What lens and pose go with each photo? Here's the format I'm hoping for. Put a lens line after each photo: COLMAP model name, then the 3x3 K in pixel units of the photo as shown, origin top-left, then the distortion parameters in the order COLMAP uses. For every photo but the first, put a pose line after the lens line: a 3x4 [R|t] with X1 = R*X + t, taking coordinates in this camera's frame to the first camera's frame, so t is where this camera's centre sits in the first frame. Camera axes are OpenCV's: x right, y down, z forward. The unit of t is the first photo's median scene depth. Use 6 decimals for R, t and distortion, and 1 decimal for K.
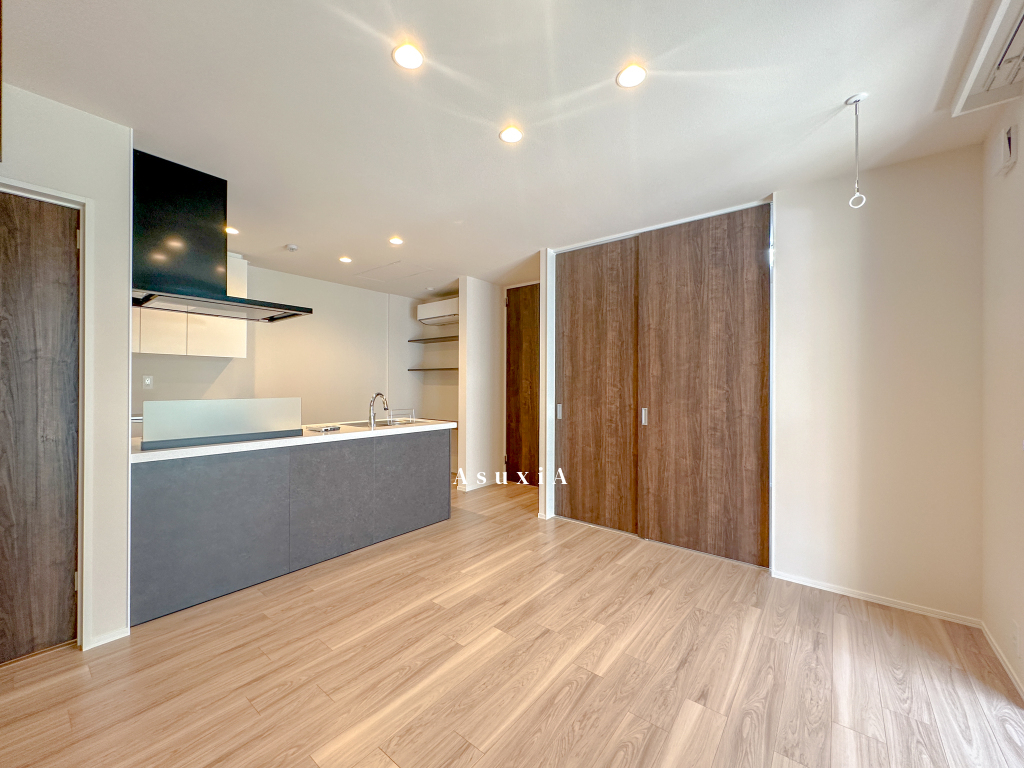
lens RADIAL K [[408.9, 0, 507.7], [0, 408.9, 382.6], [0, 0, 1]] dist [-0.003179, 0.000757]
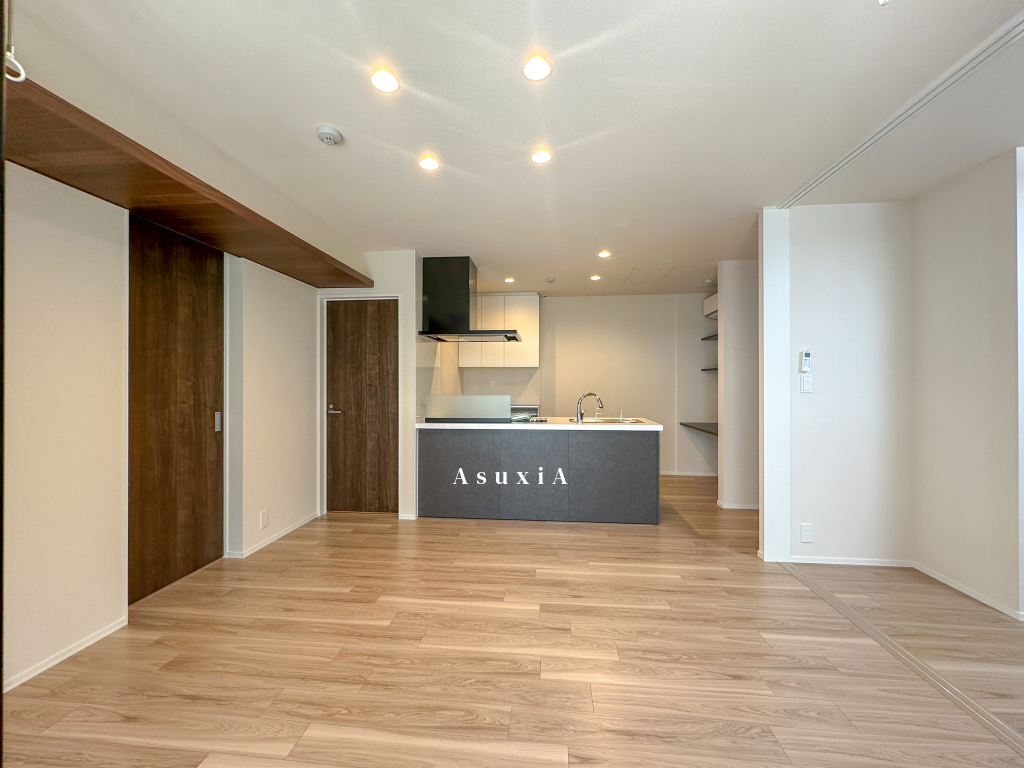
lens RADIAL K [[408.9, 0, 512.8], [0, 408.9, 383.4], [0, 0, 1]] dist [-0.003179, 0.000757]
pose [[0.550383, -0.006293, -0.834889, 0.843555], [0.004965, 0.999979, -0.004264, 0.003273], [0.834898, -0.001798, 0.550402, 0.324015]]
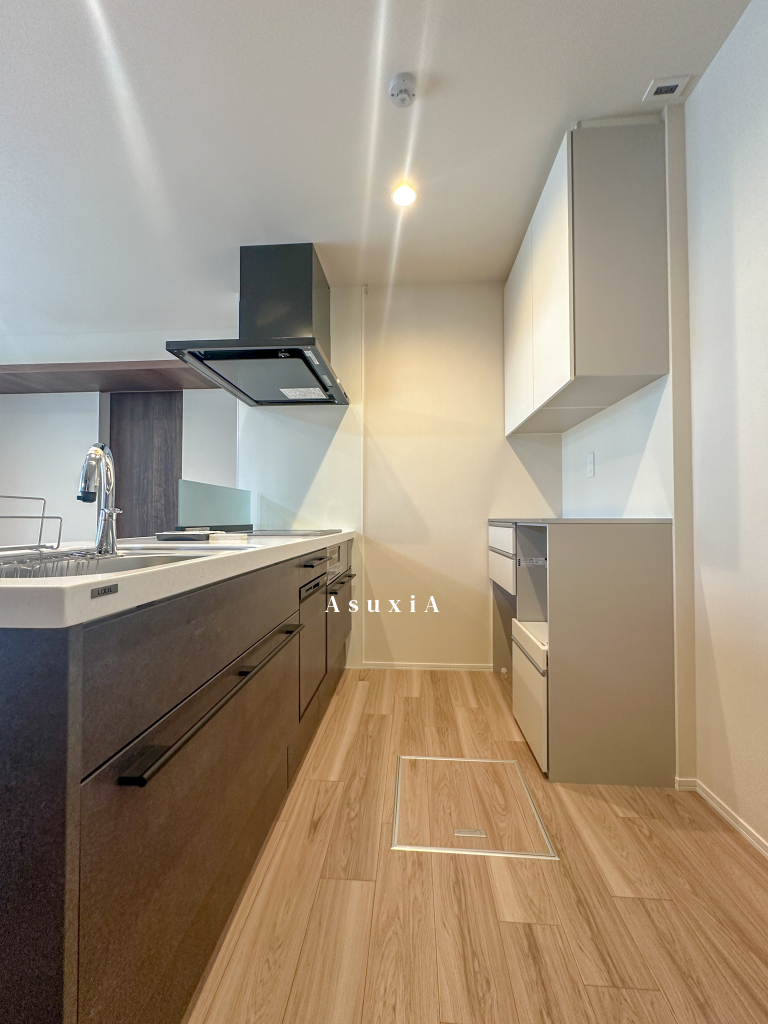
lens RADIAL K [[408.9, 0, 385.5], [0, 408.9, 510.8], [0, 0, 1]] dist [-0.003179, 0.000757]
pose [[-0.822837, -0.014273, -0.568098, -0.207256], [-0.000361, 0.999697, -0.024594, 0.118497], [0.568278, -0.020032, -0.822593, 1.915769]]
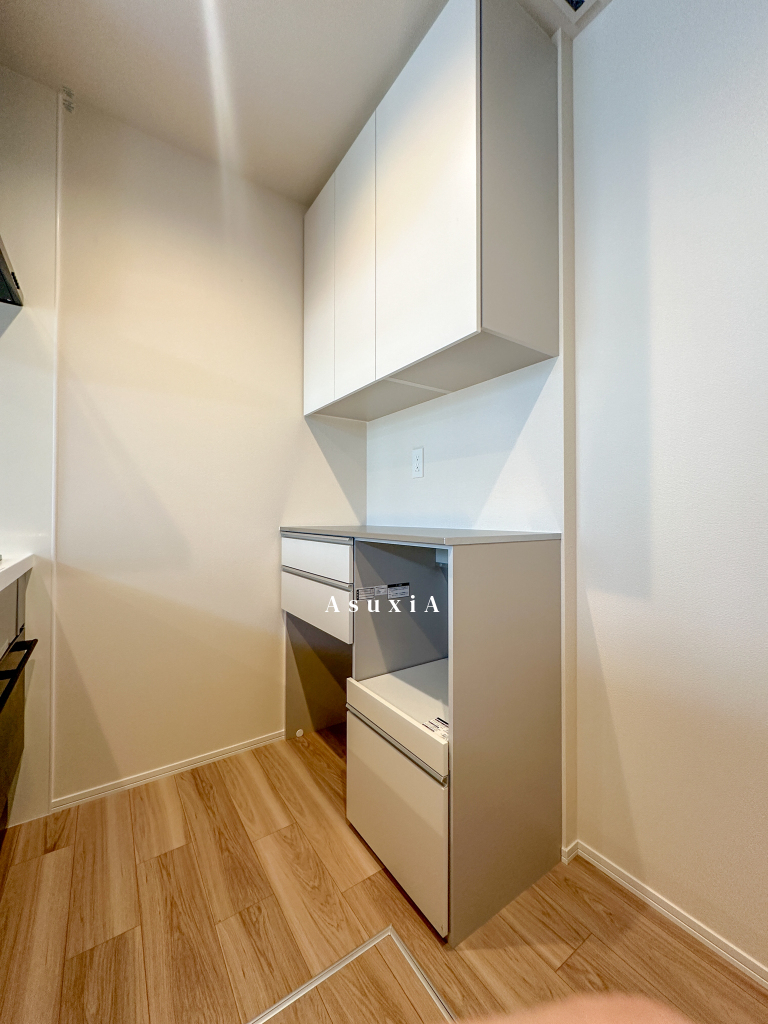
lens RADIAL K [[408.9, 0, 385.5], [0, 408.9, 509.6], [0, 0, 1]] dist [-0.003179, 0.000757]
pose [[-0.294512, -0.016935, -0.955498, -0.270811], [0.002309, 0.999827, -0.018432, 0.108941], [0.955645, -0.007634, -0.294423, 1.787849]]
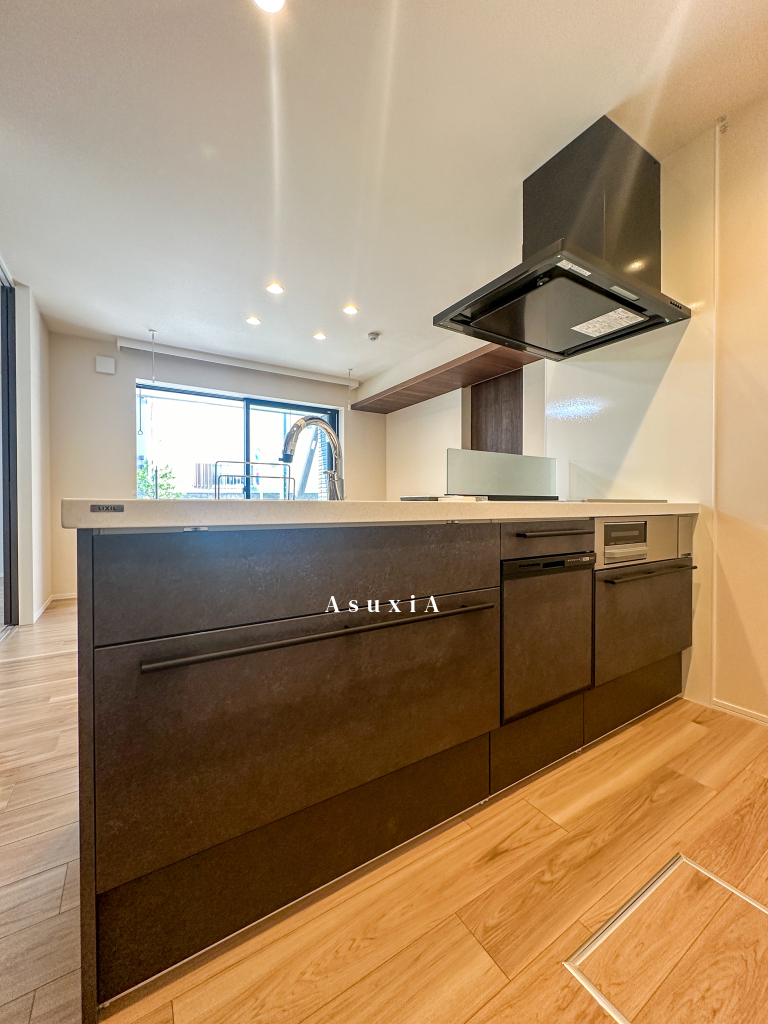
lens RADIAL K [[408.9, 0, 383.2], [0, 408.9, 510.0], [0, 0, 1]] dist [-0.003179, 0.000757]
pose [[-0.944022, -0.008025, 0.329783, -0.311182], [-0.004442, 0.999923, 0.011617, 0.131740], [-0.329851, 0.009502, -0.943985, 1.891359]]
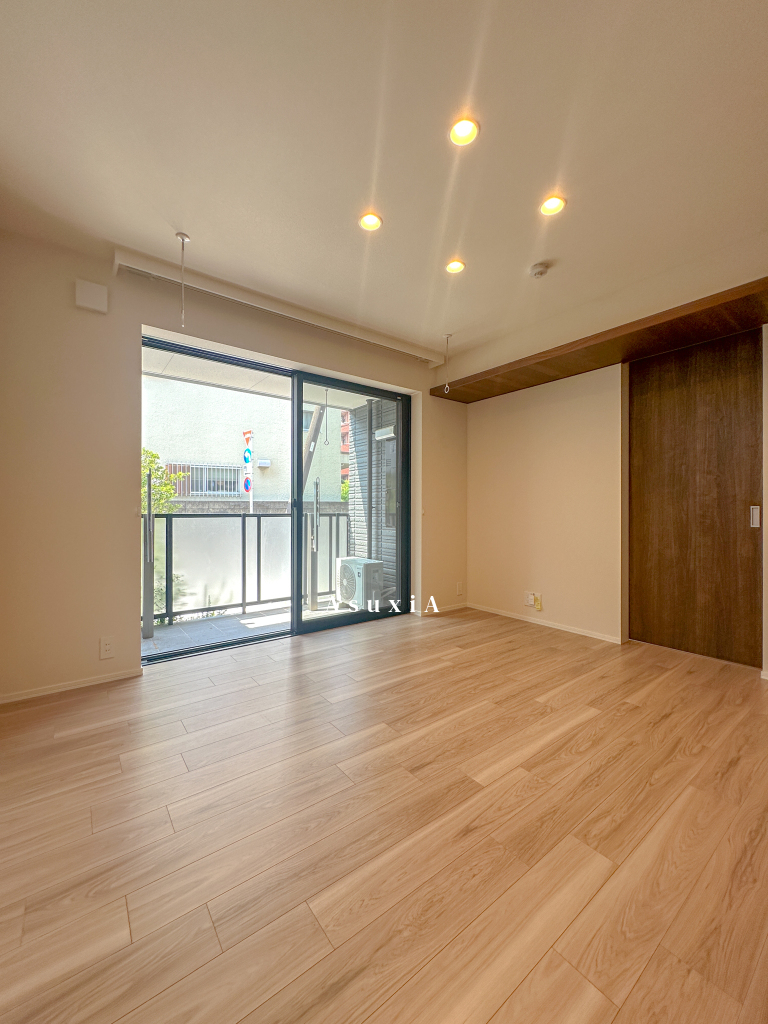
lens RADIAL K [[408.9, 0, 381.3], [0, 408.9, 510.0], [0, 0, 1]] dist [-0.003179, 0.000757]
pose [[-0.970281, -0.006401, 0.241898, -0.028293], [-0.007078, 0.999973, -0.001927, 0.108911], [-0.241879, -0.003582, -0.970300, 1.722604]]
